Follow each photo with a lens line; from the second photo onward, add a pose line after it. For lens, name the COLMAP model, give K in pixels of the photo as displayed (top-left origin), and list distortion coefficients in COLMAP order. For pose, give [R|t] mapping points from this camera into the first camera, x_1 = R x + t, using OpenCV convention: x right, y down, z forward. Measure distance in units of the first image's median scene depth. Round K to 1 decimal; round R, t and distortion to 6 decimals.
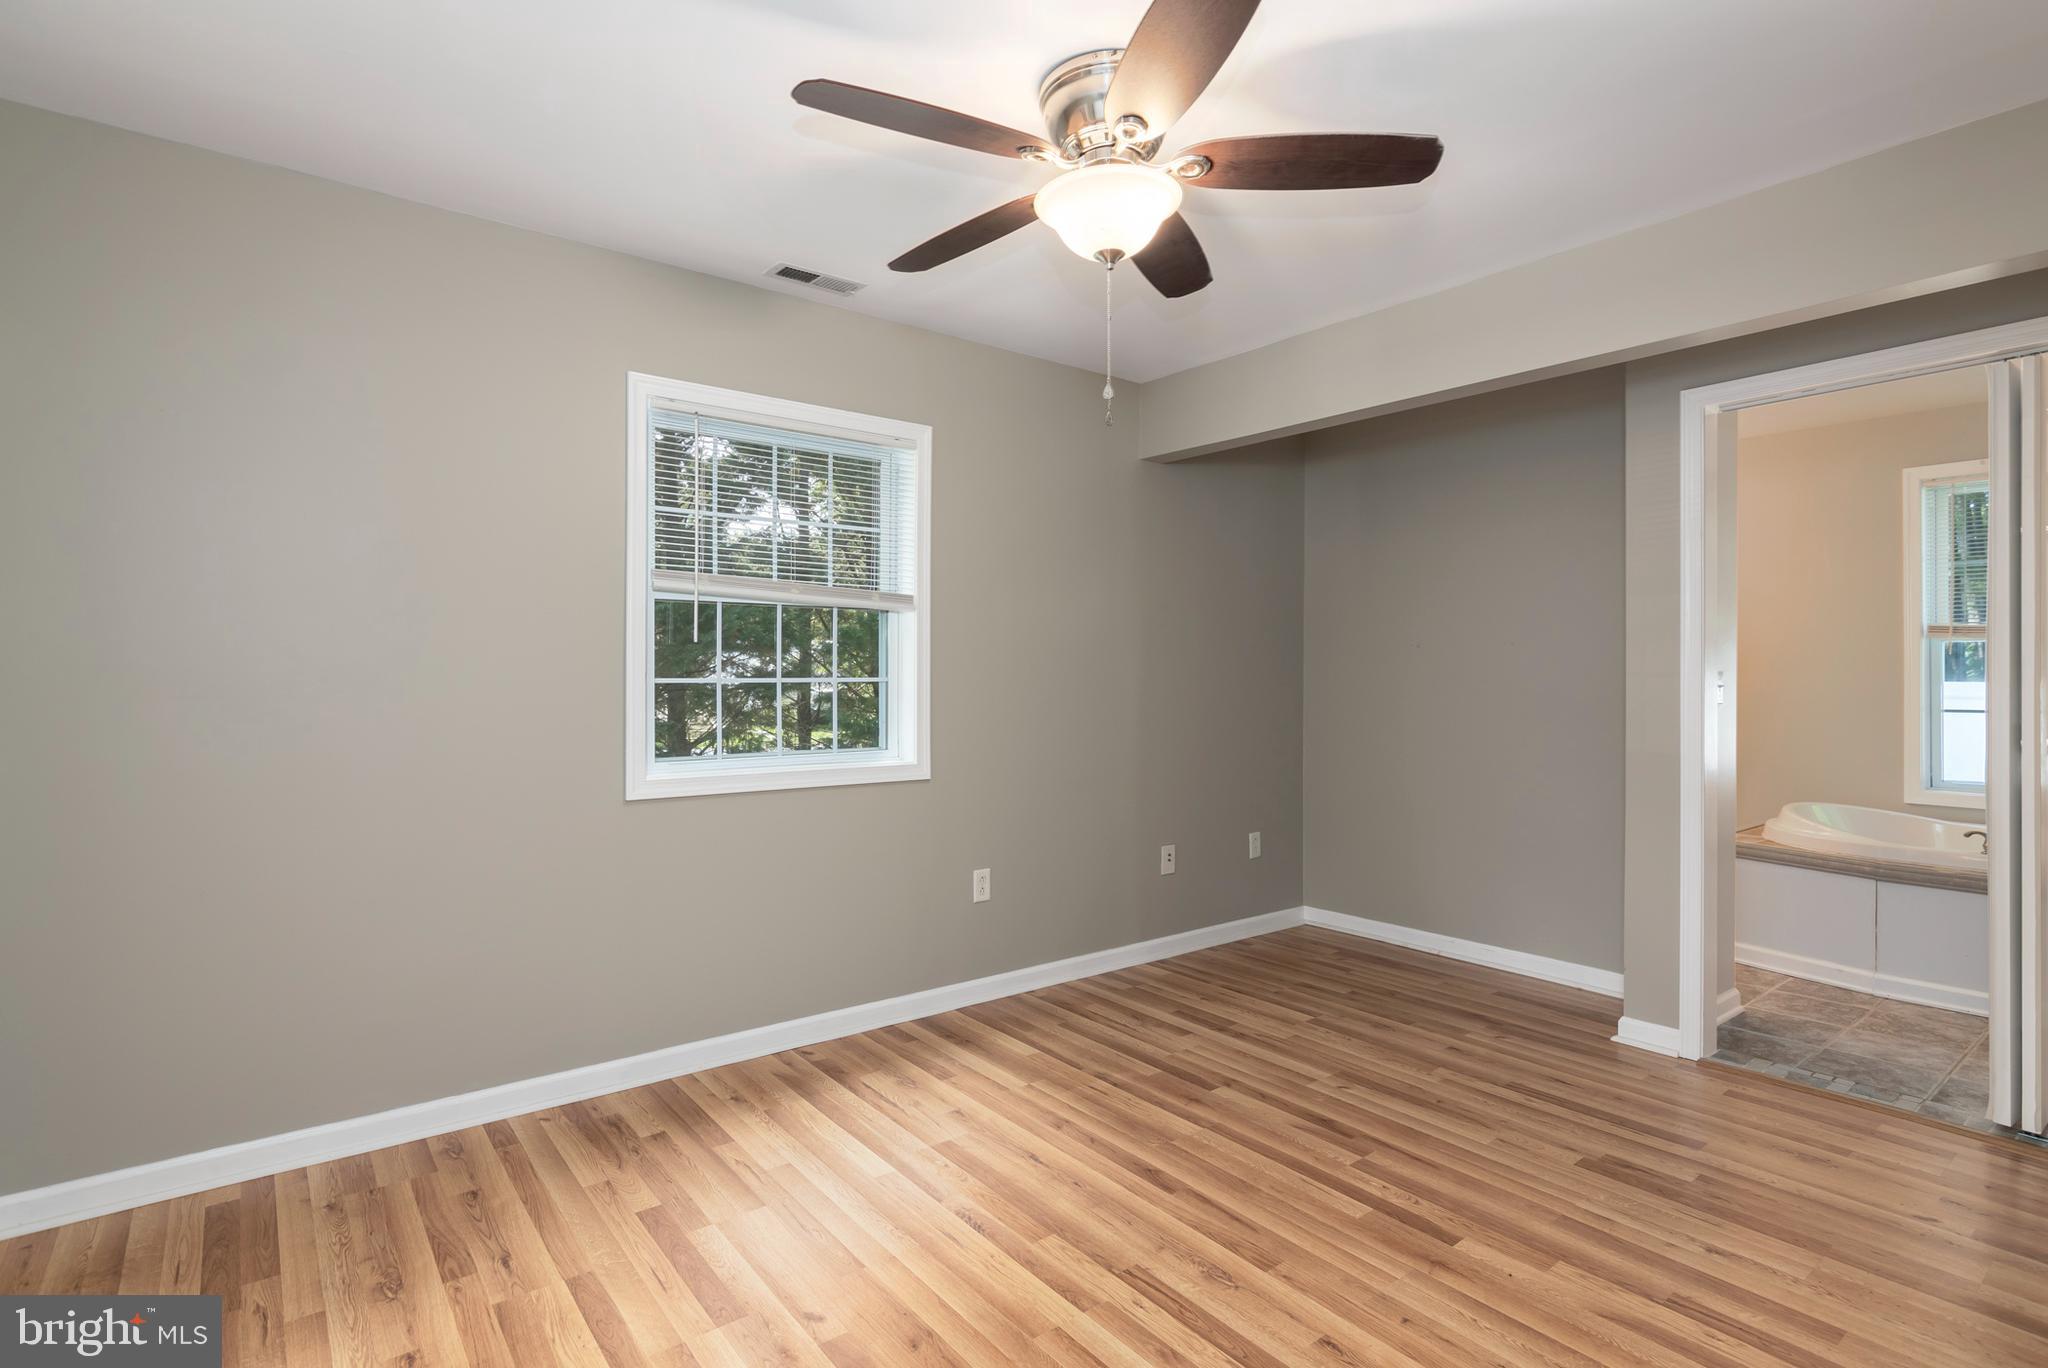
lens RADIAL K [[986.1, 0, 1014.9], [0, 986.1, 679.0], [0, 0, 1]] dist [0.001784, -0.000299]
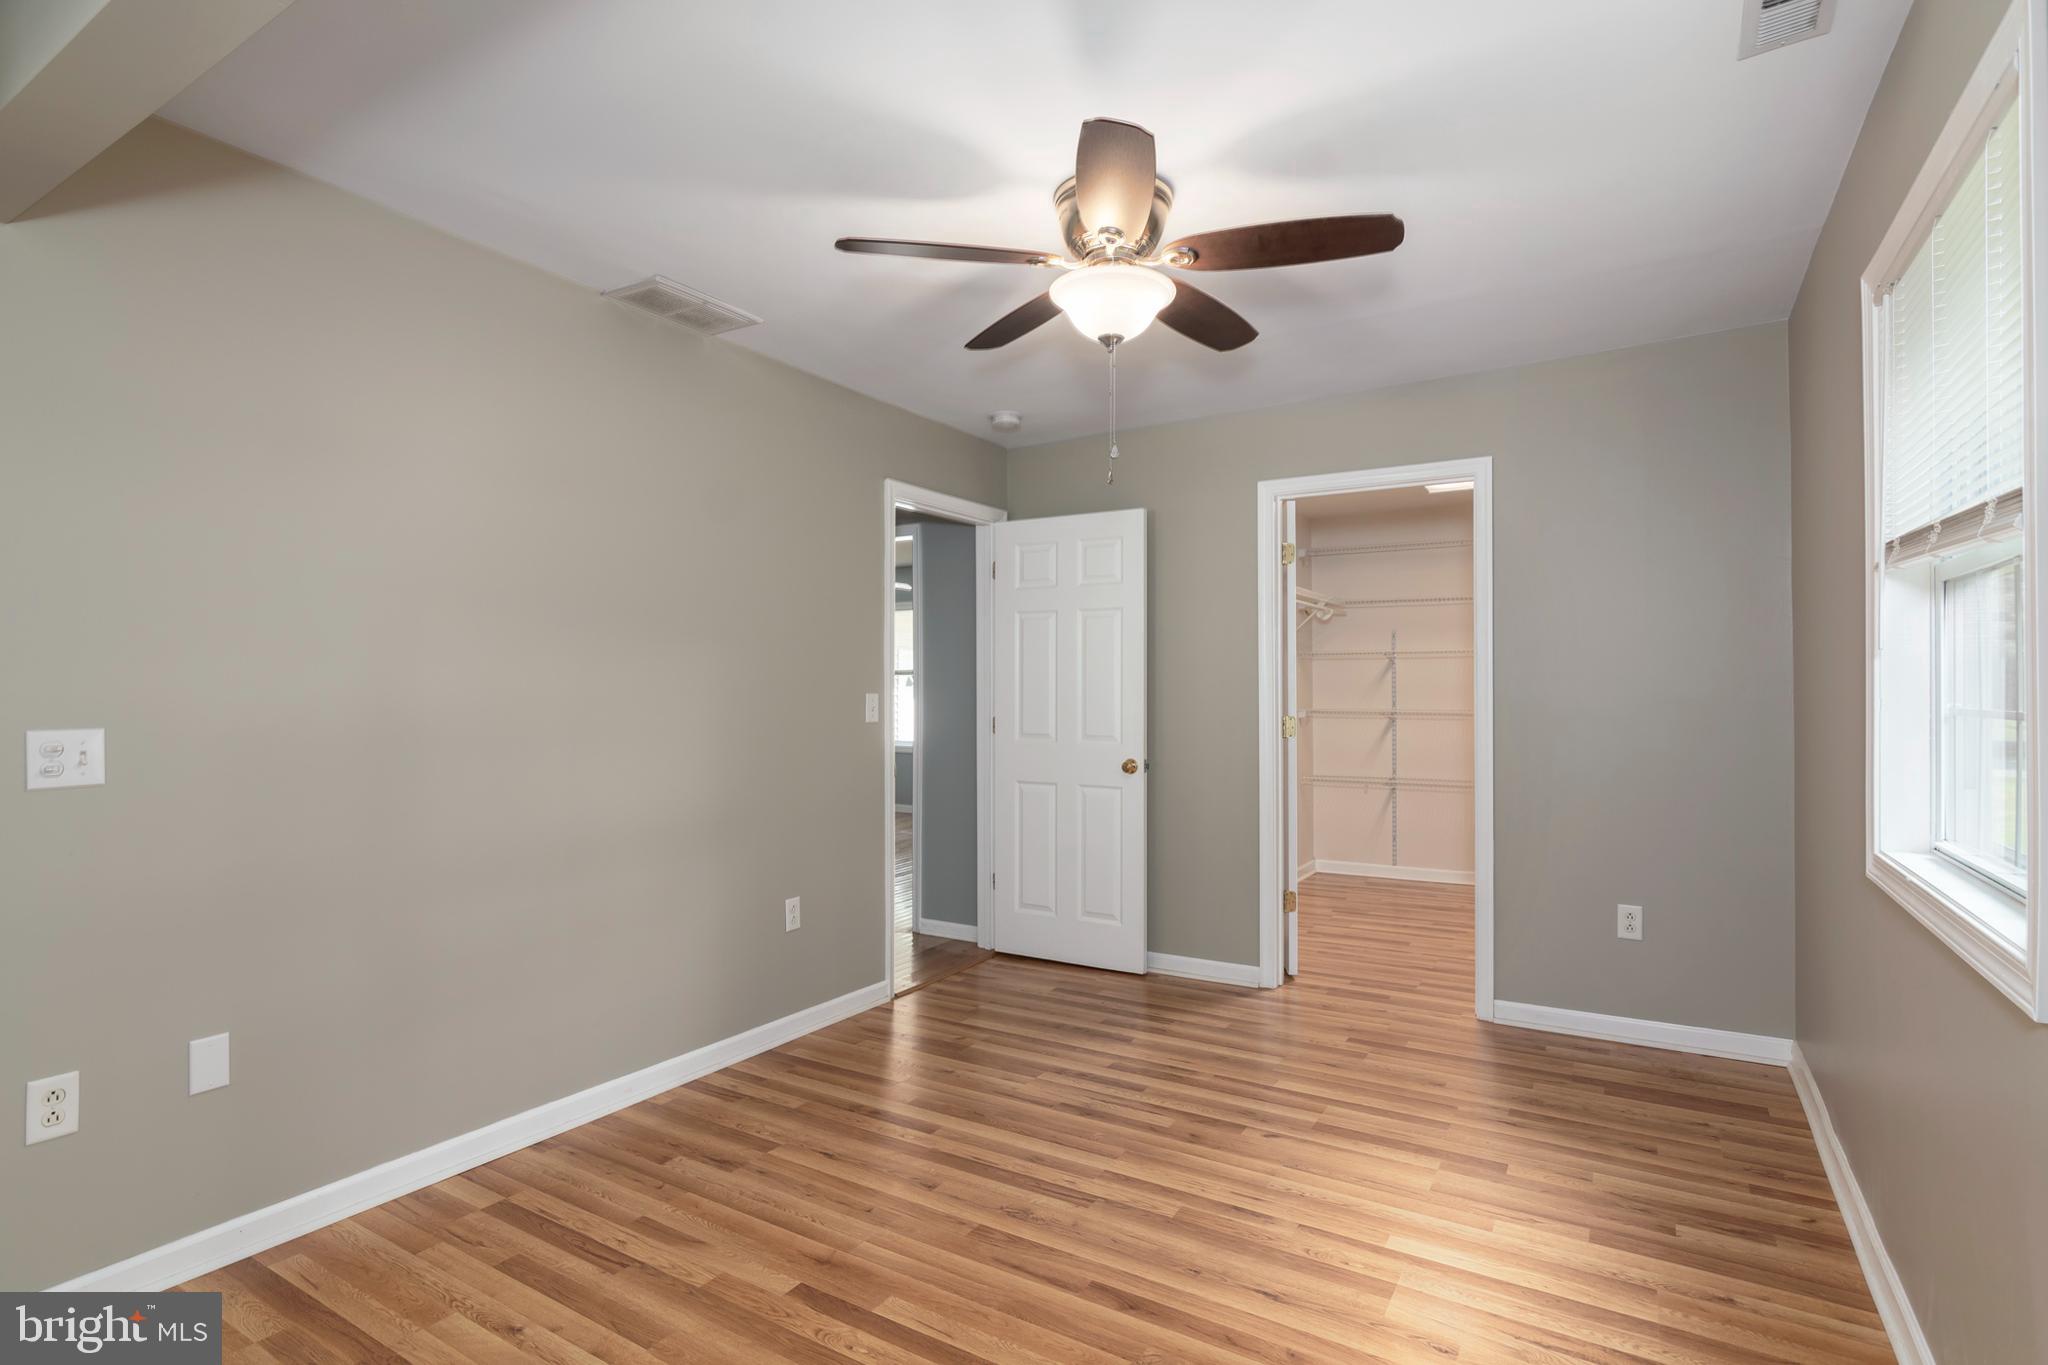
lens RADIAL K [[986.1, 0, 1014.9], [0, 986.1, 677.5], [0, 0, 1]] dist [0.001784, -0.000299]
pose [[-0.935333, -0.003232, -0.353754, 0.581350], [-0.001536, 0.999986, -0.005075, -0.017395], [0.353766, -0.004203, -0.935325, 1.949499]]
